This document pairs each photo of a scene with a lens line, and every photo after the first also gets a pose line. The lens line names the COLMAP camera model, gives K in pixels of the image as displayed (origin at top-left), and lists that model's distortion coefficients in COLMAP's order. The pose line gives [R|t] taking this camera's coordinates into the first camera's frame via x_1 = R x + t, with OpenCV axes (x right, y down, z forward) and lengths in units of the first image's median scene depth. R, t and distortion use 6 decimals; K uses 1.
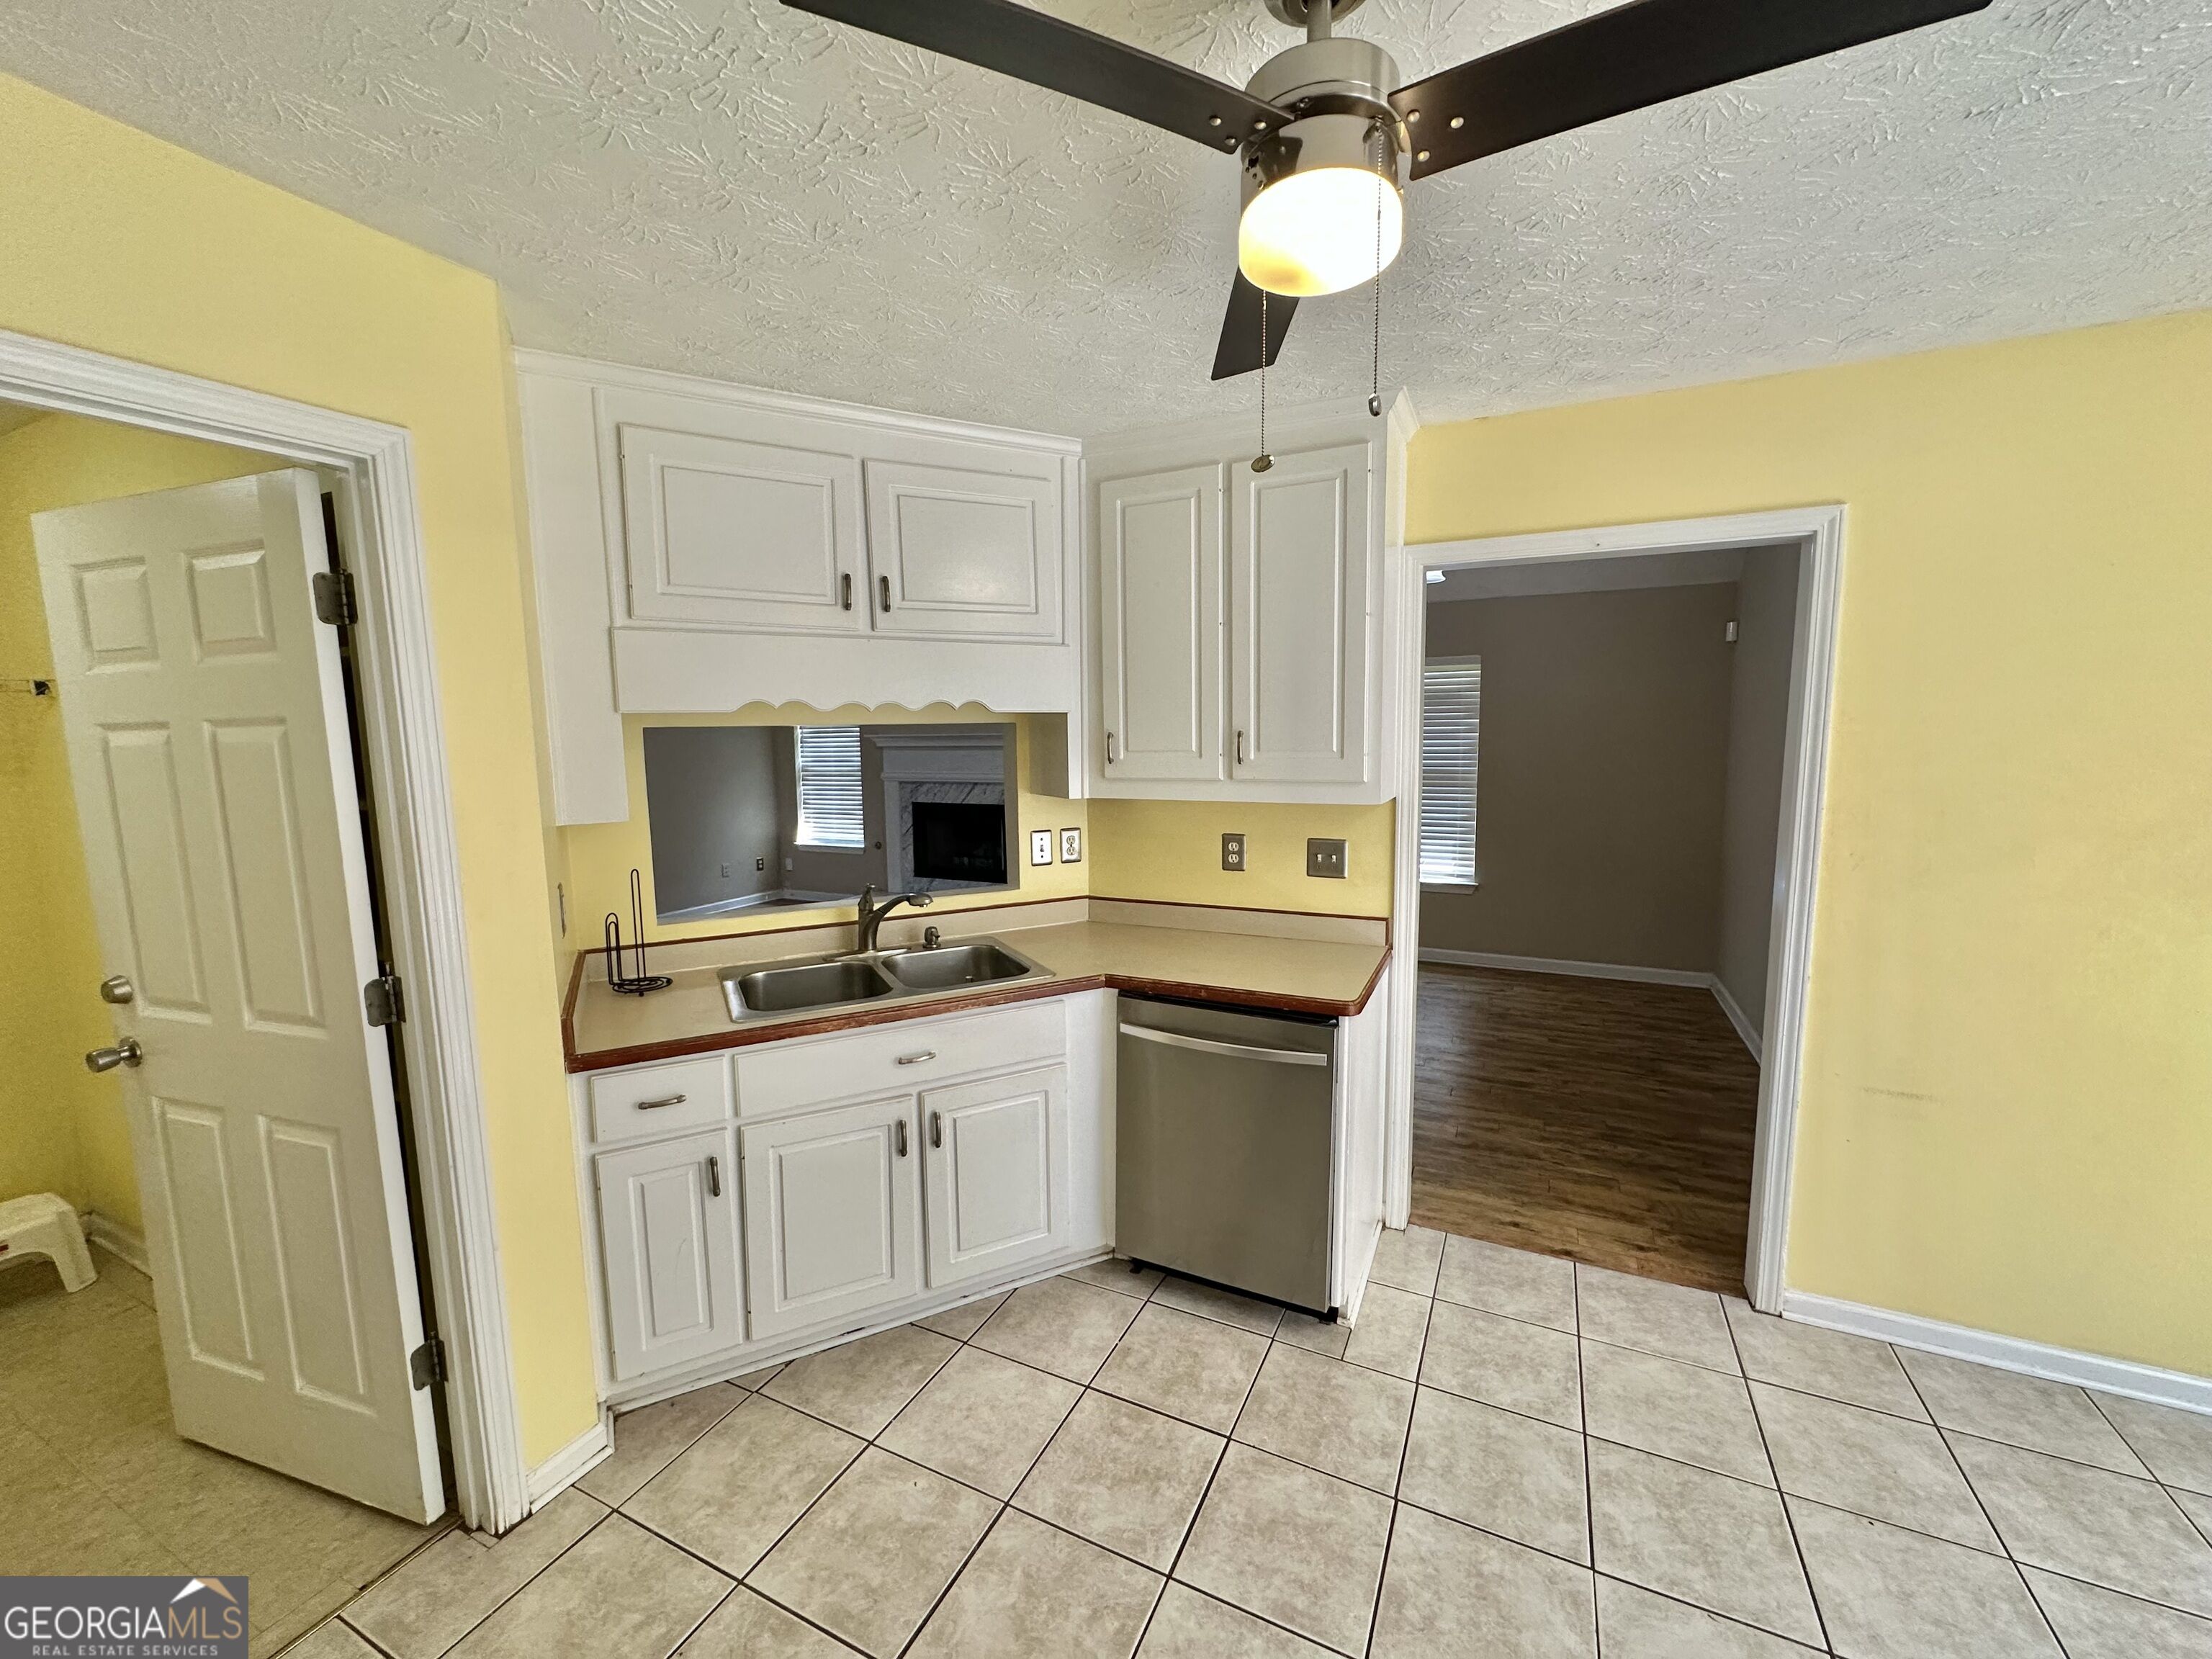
lens RADIAL K [[882.0, 0, 1105.7], [0, 882.0, 831.5], [0, 0, 1]] dist [-0.002489, 0.000368]
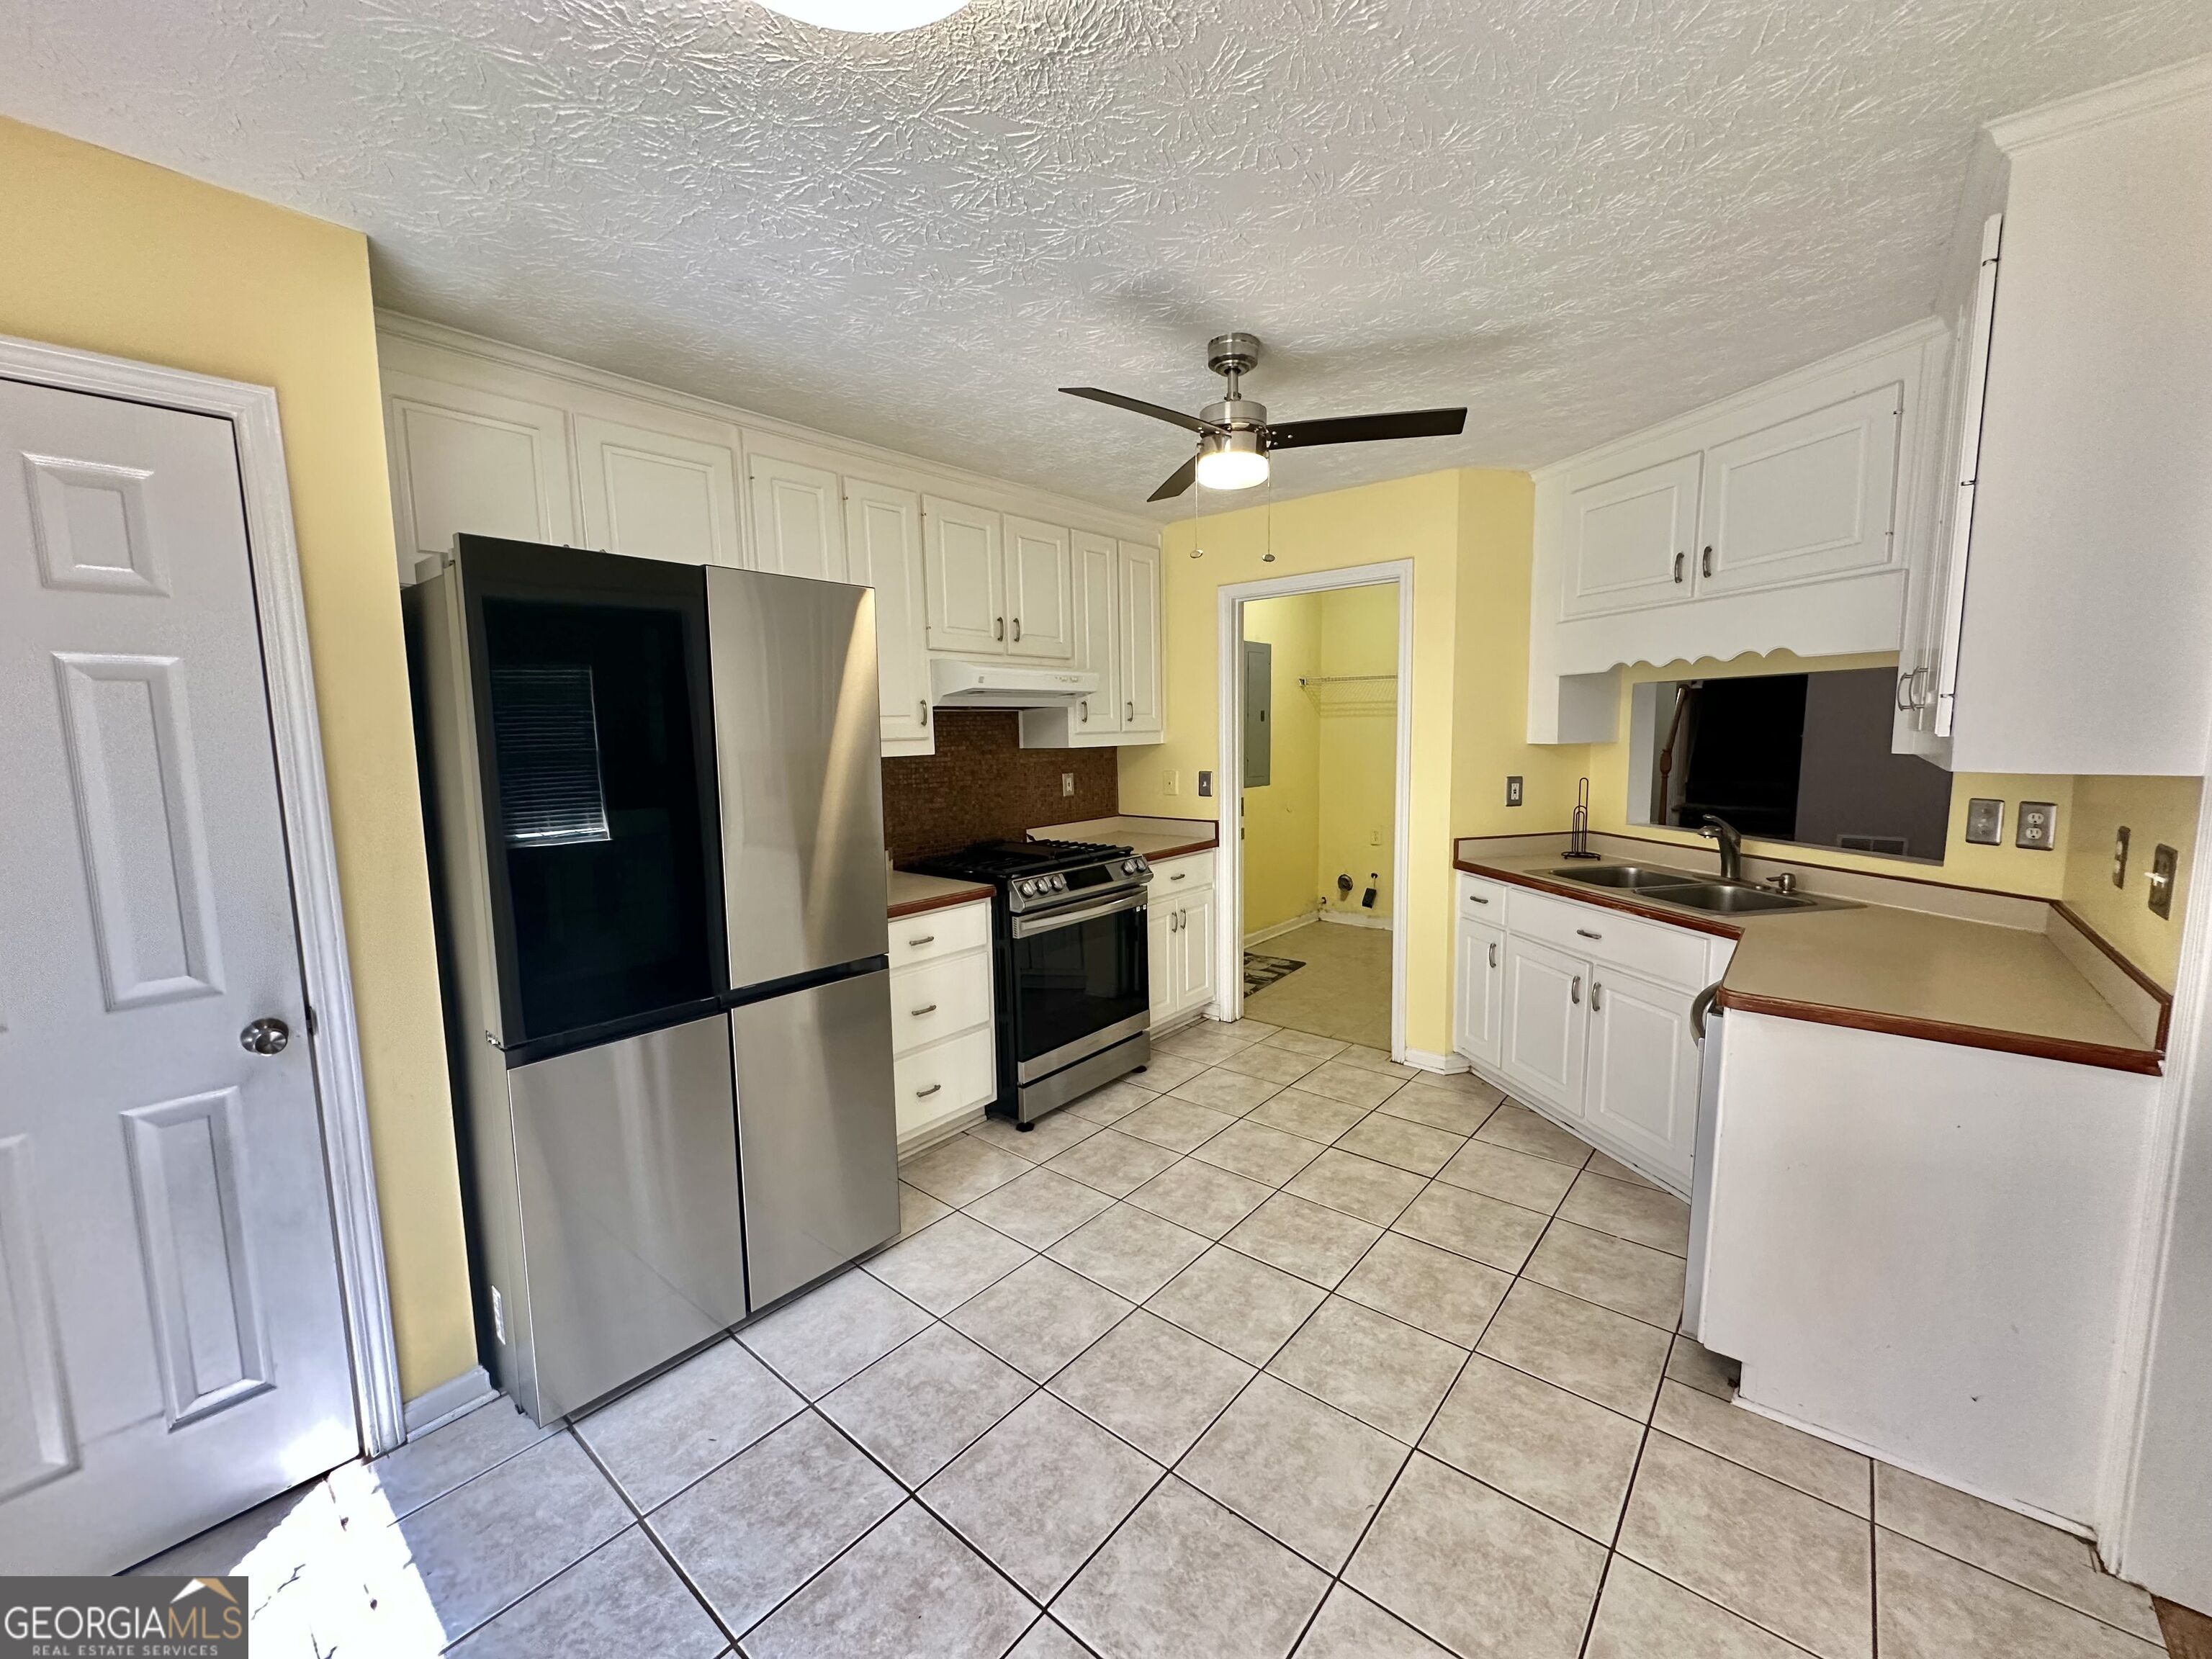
lens RADIAL K [[882.0, 0, 1110.4], [0, 882.0, 829.1], [0, 0, 1]] dist [-0.002489, 0.000368]
pose [[-0.241548, 0.131885, -0.961385, 1.036065], [-0.091583, 0.983201, 0.157888, -0.032619], [0.966057, 0.126184, -0.225412, 0.511602]]
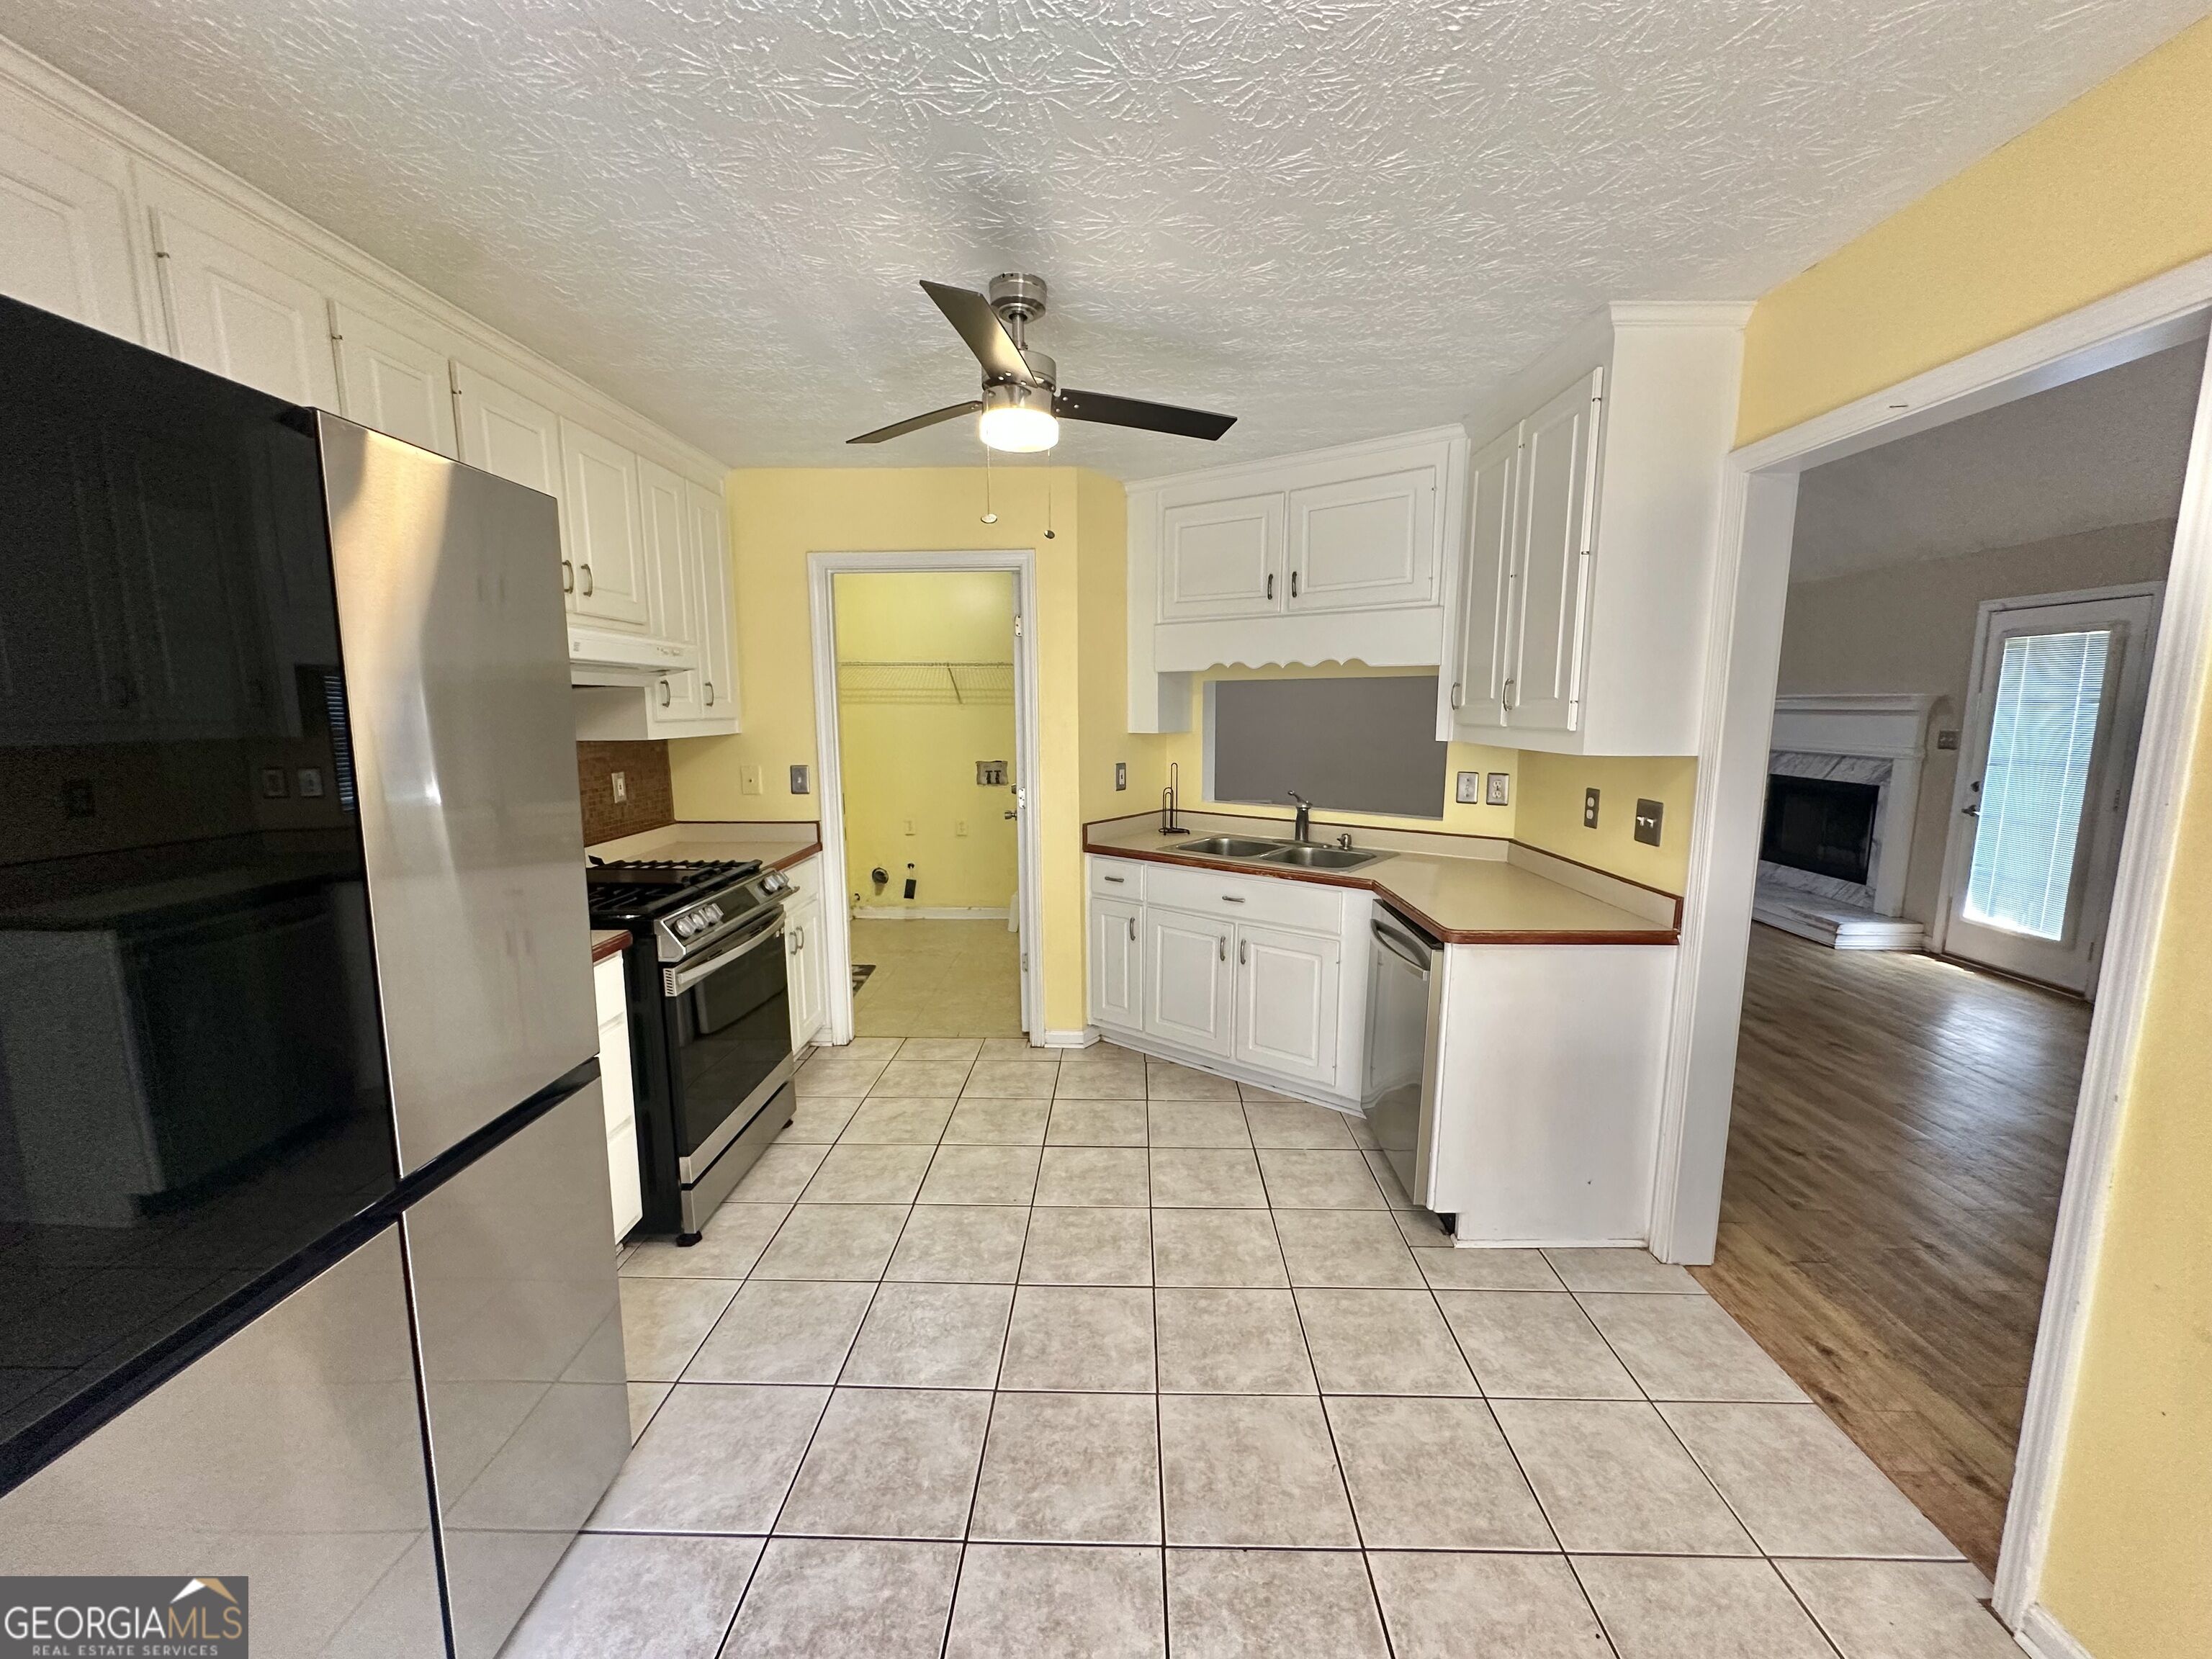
lens RADIAL K [[882.0, 0, 1109.5], [0, 882.0, 829.2], [0, 0, 1]] dist [-0.002489, 0.000368]
pose [[0.416961, 0.140548, -0.897992, 0.899116], [-0.109521, 0.988543, 0.103867, 0.004974], [0.902302, 0.055040, 0.427576, 0.135376]]
